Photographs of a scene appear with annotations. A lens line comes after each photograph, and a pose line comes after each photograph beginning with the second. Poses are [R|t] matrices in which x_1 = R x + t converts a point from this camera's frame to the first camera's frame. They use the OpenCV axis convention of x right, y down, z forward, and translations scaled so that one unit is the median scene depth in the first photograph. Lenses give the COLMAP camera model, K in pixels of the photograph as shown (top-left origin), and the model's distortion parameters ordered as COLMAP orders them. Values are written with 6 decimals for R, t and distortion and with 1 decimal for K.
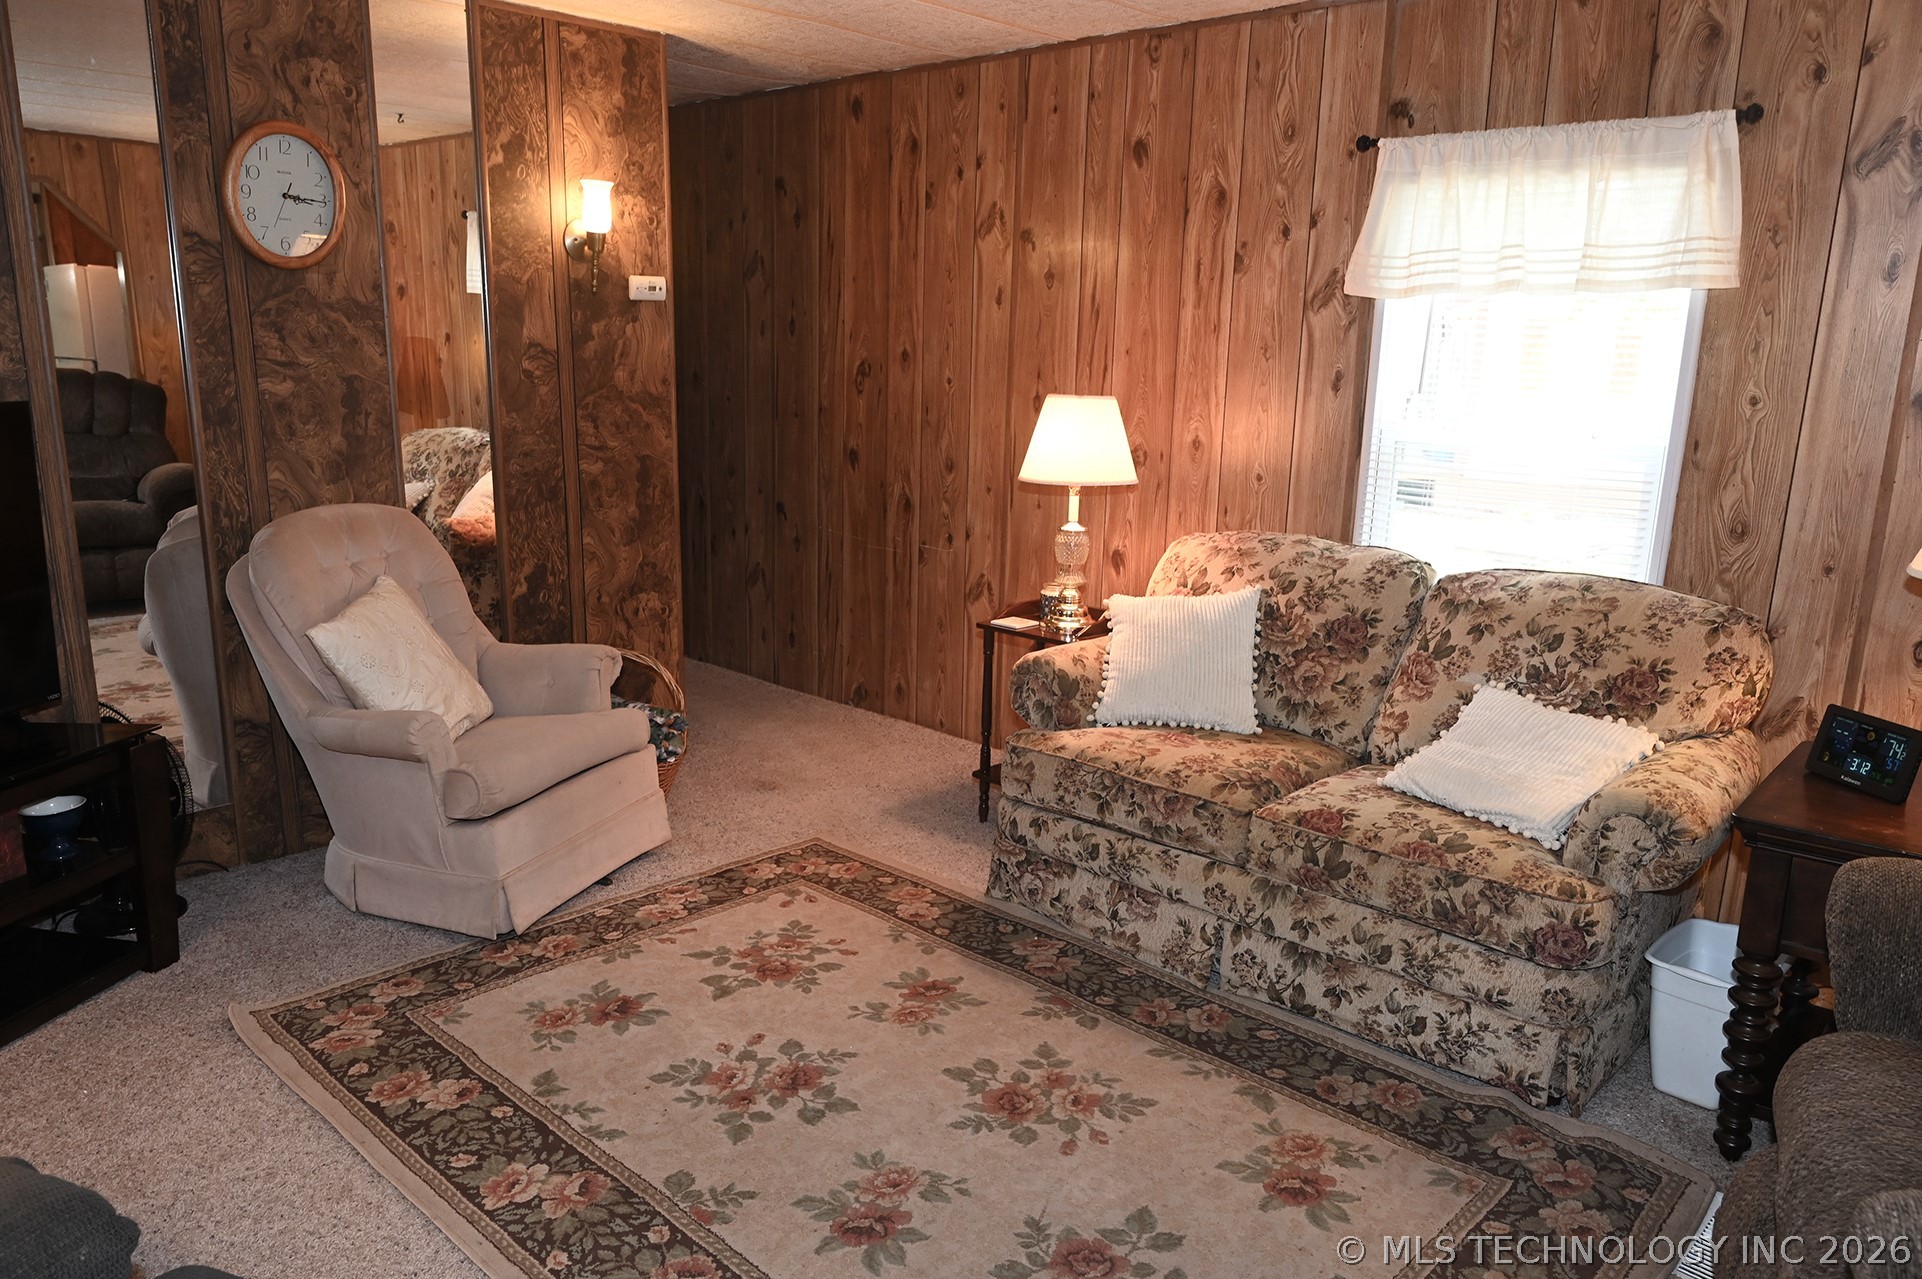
lens RADIAL K [[1373.8, 0, 963.1], [0, 1373.8, 649.5], [0, 0, 1]] dist [0.003279, 0.000663]
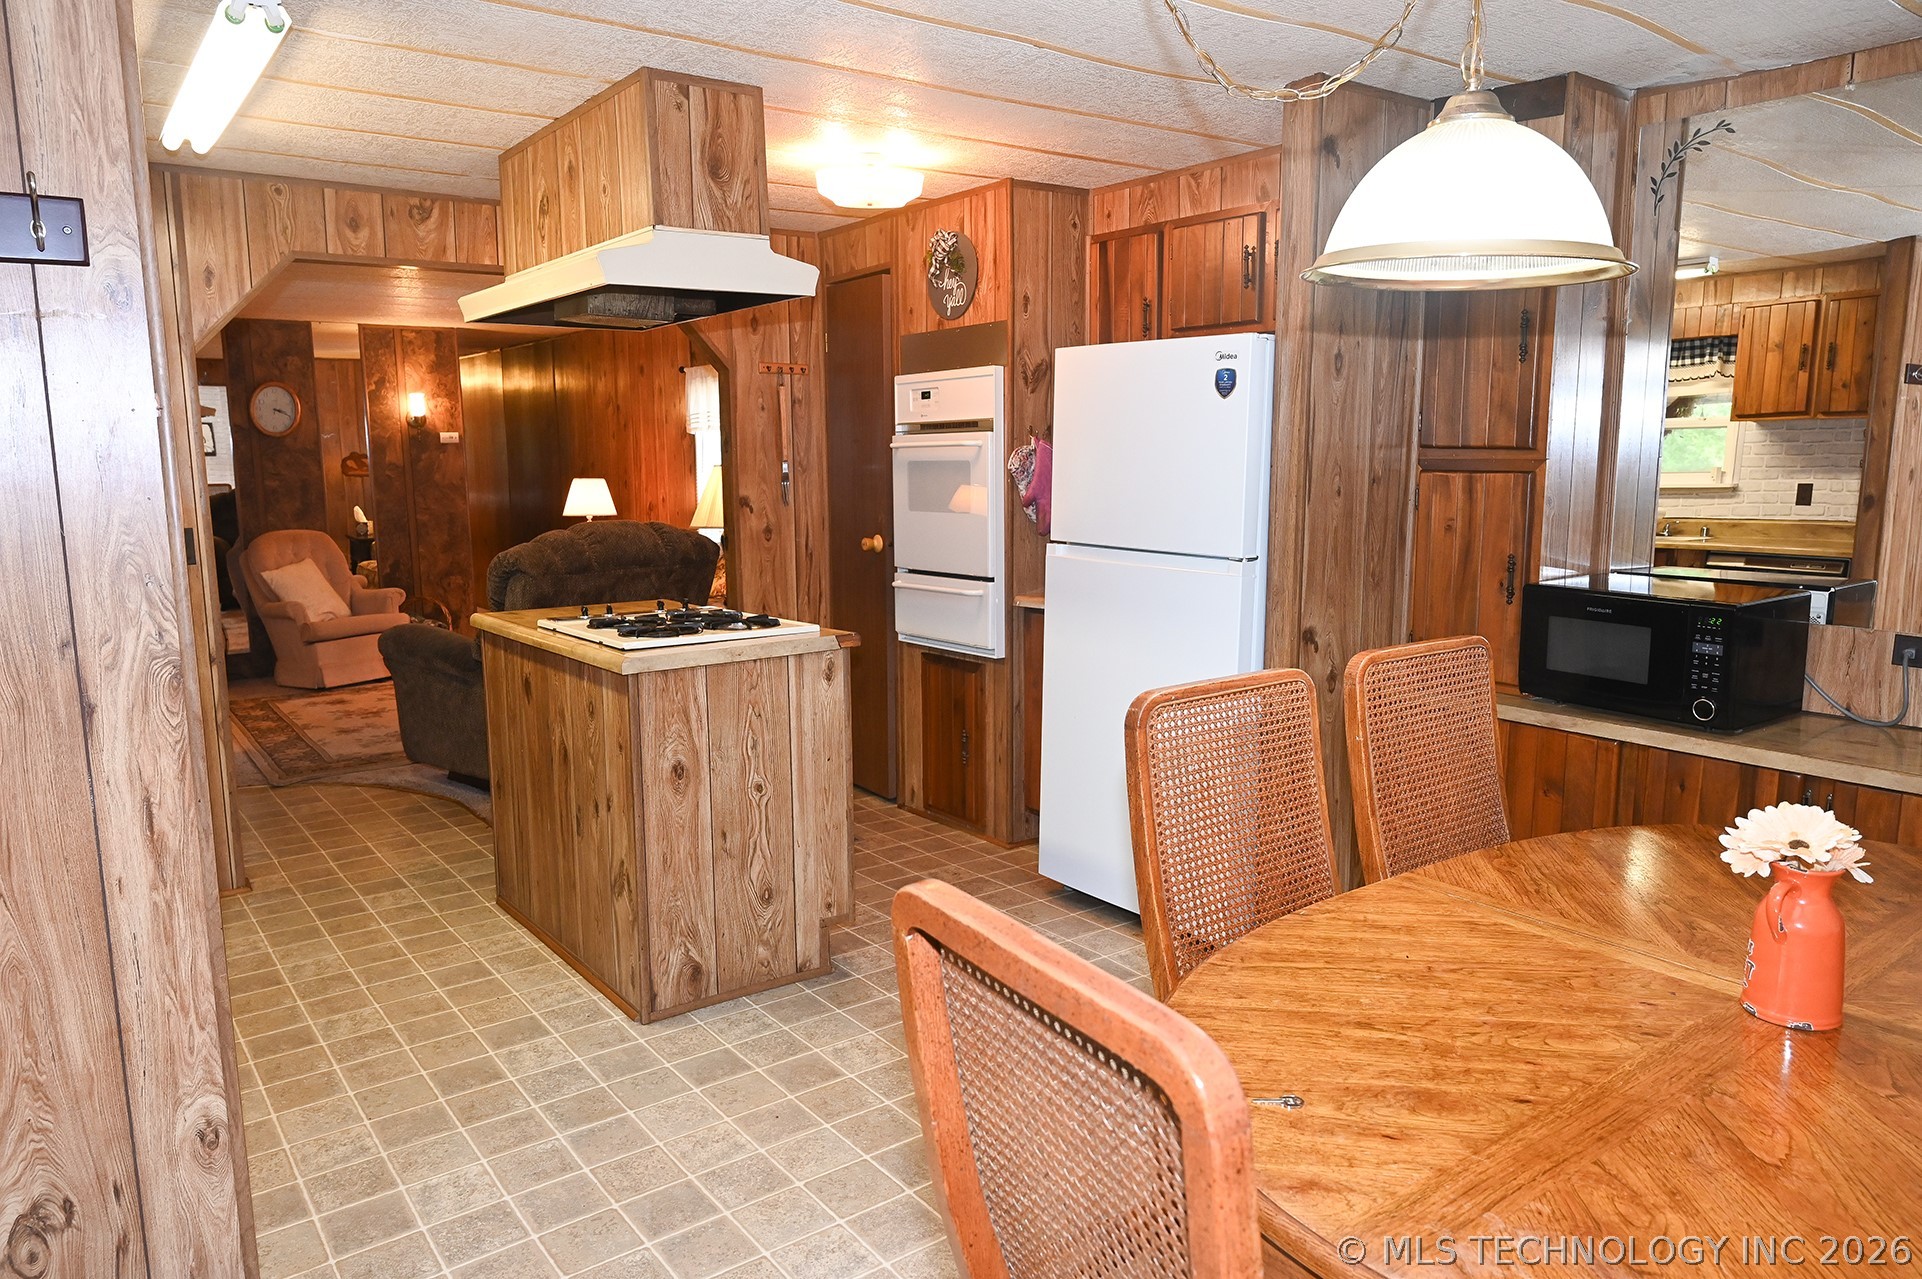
lens RADIAL K [[1279.3, 0, 960.2], [0, 1279.3, 637.5], [0, 0, 1]] dist [-0.007621, -0.001165]
pose [[0.981997, -0.006711, -0.188777, 1.170111], [-0.009271, 0.996452, -0.083655, 0.271987], [0.188669, 0.083899, 0.978450, -1.017445]]
